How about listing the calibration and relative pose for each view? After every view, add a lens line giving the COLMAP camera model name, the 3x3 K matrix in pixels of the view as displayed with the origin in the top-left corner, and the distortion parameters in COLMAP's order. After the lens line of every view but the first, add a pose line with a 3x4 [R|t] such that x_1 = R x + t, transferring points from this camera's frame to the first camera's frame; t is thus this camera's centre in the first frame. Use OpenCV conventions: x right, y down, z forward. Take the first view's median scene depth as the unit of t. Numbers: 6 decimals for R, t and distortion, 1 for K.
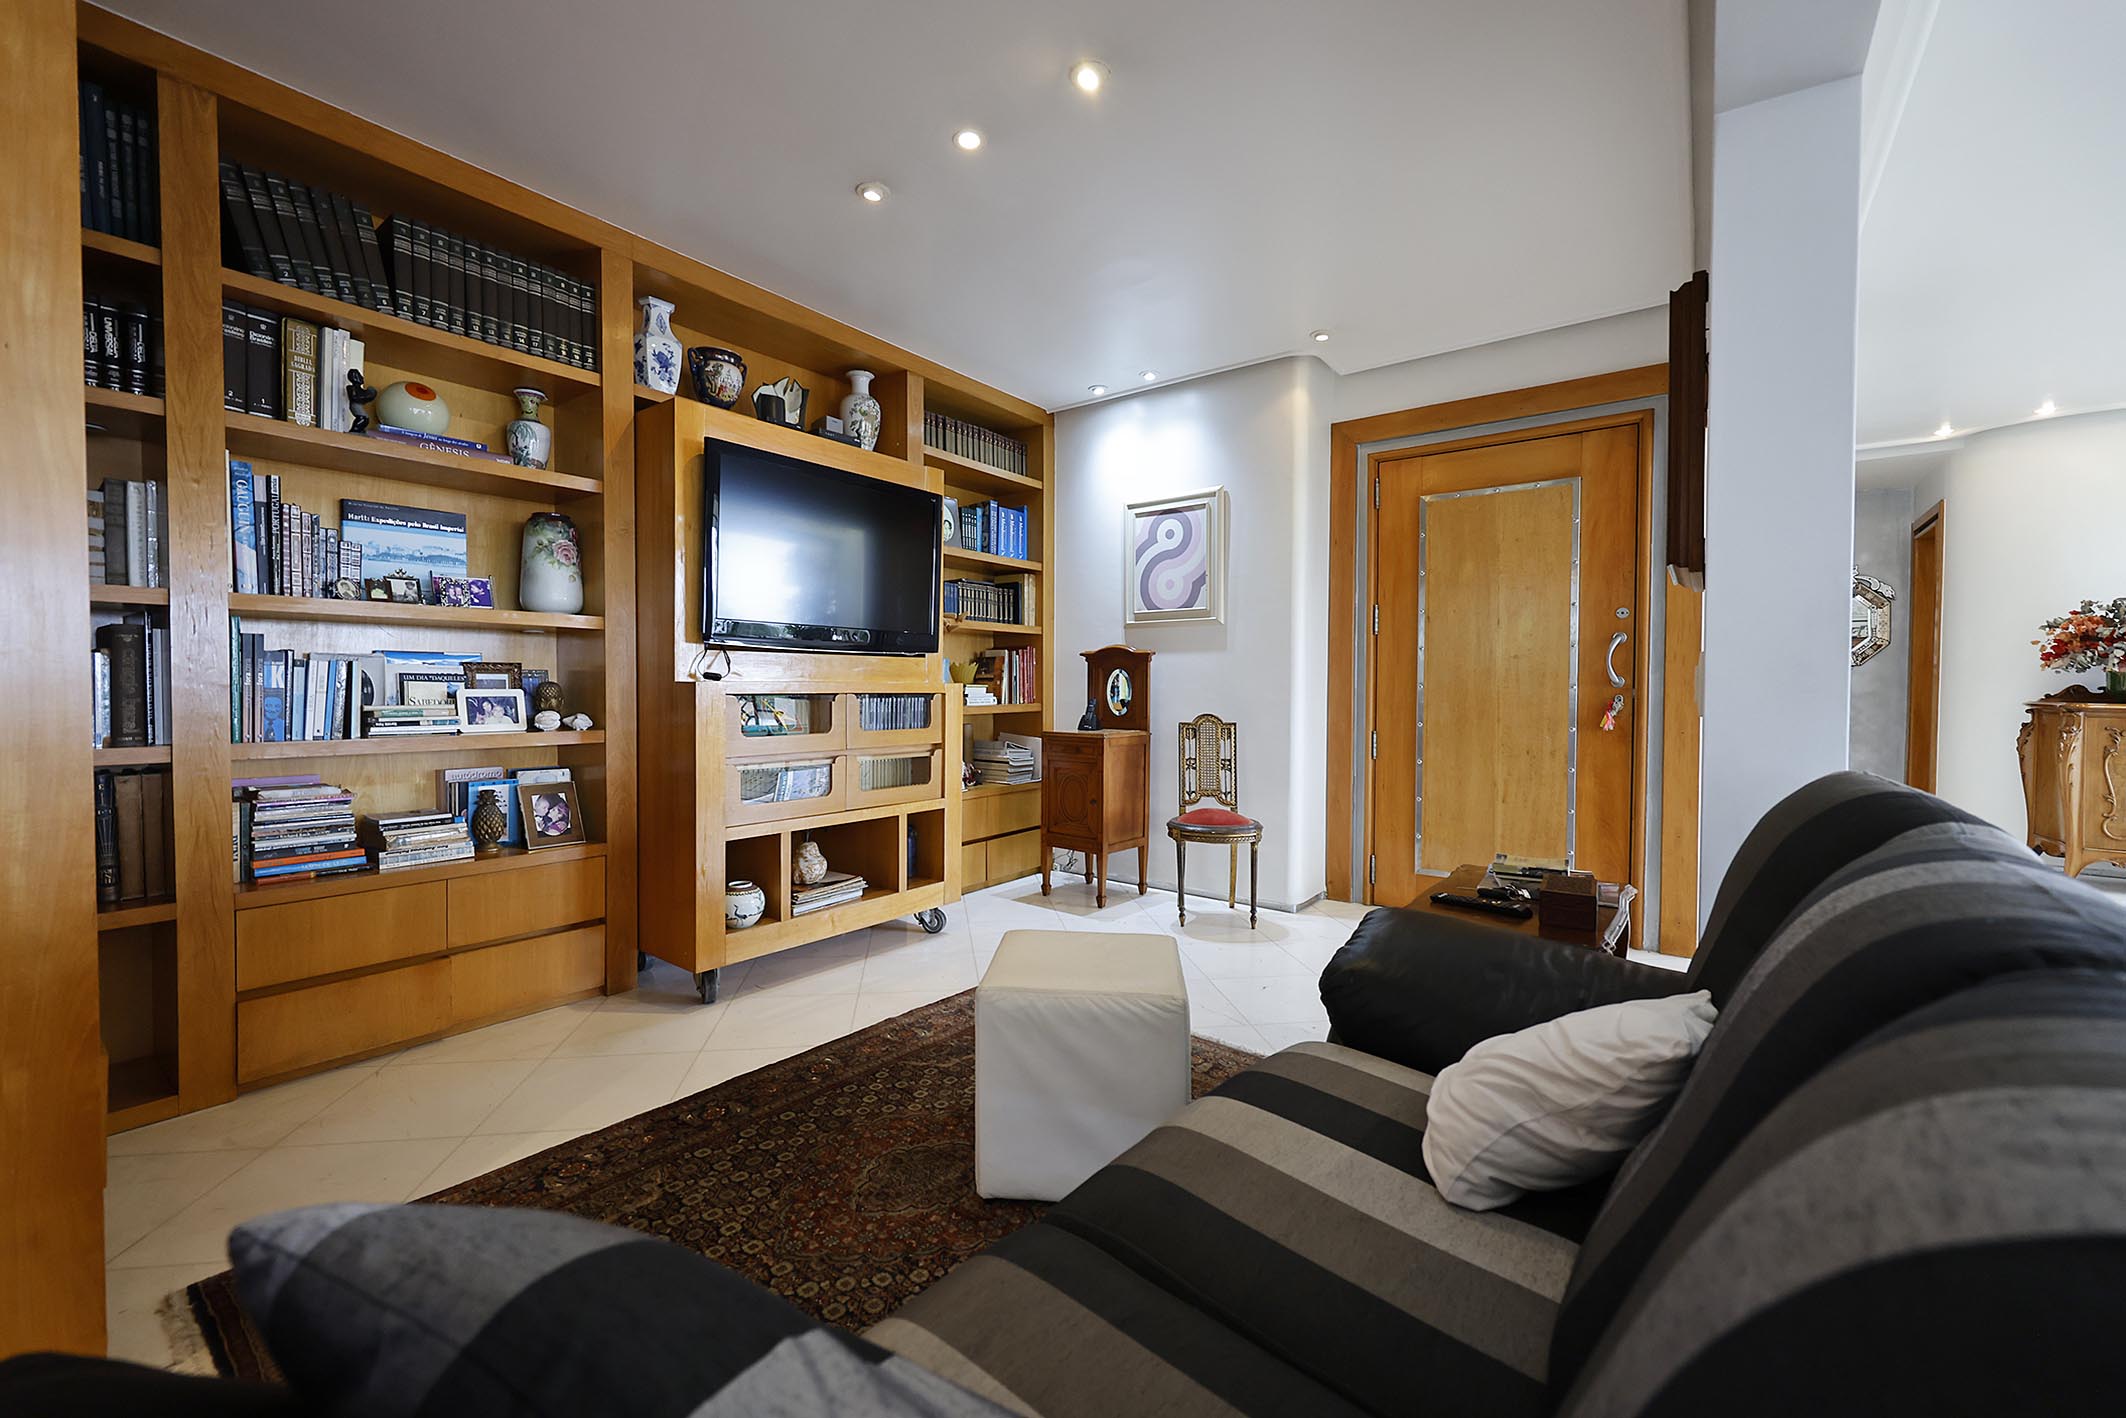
lens RADIAL K [[857.9, 0, 1038.7], [0, 857.9, 703.5], [0, 0, 1]] dist [-0.001053, 0.000261]
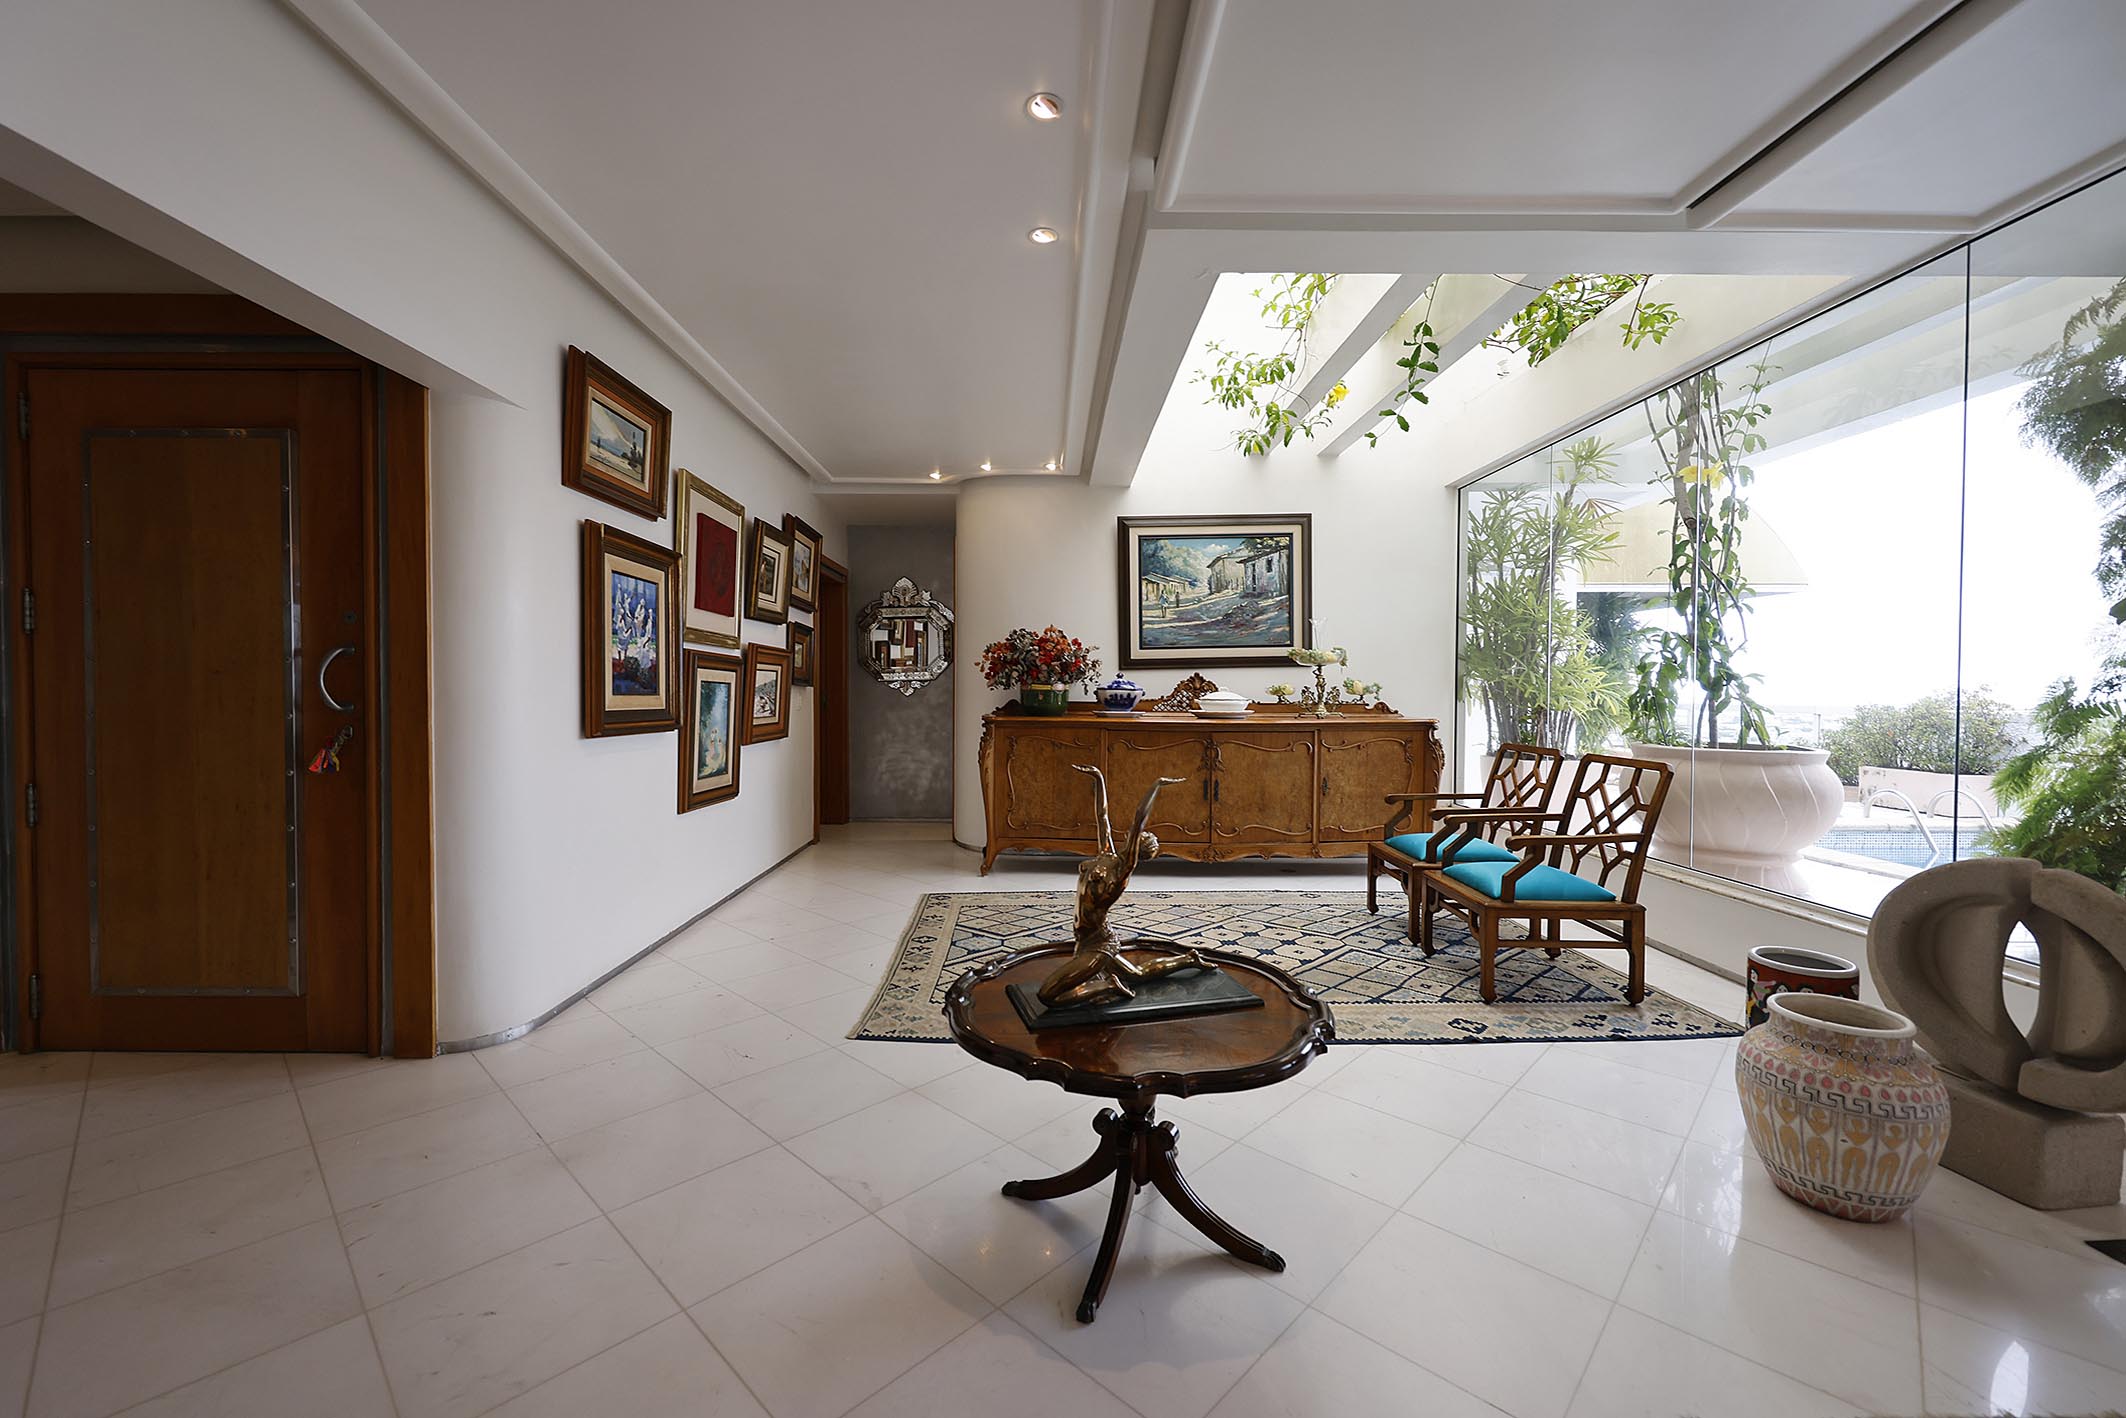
lens RADIAL K [[857.9, 0, 1053.3], [0, 857.9, 704.8], [0, 0, 1]] dist [-0.001053, 0.000261]
pose [[0.783772, -0.010795, 0.620955, 0.787257], [0.012443, 0.999921, 0.001676, -0.024666], [-0.620924, 0.006413, 0.783845, 0.024142]]
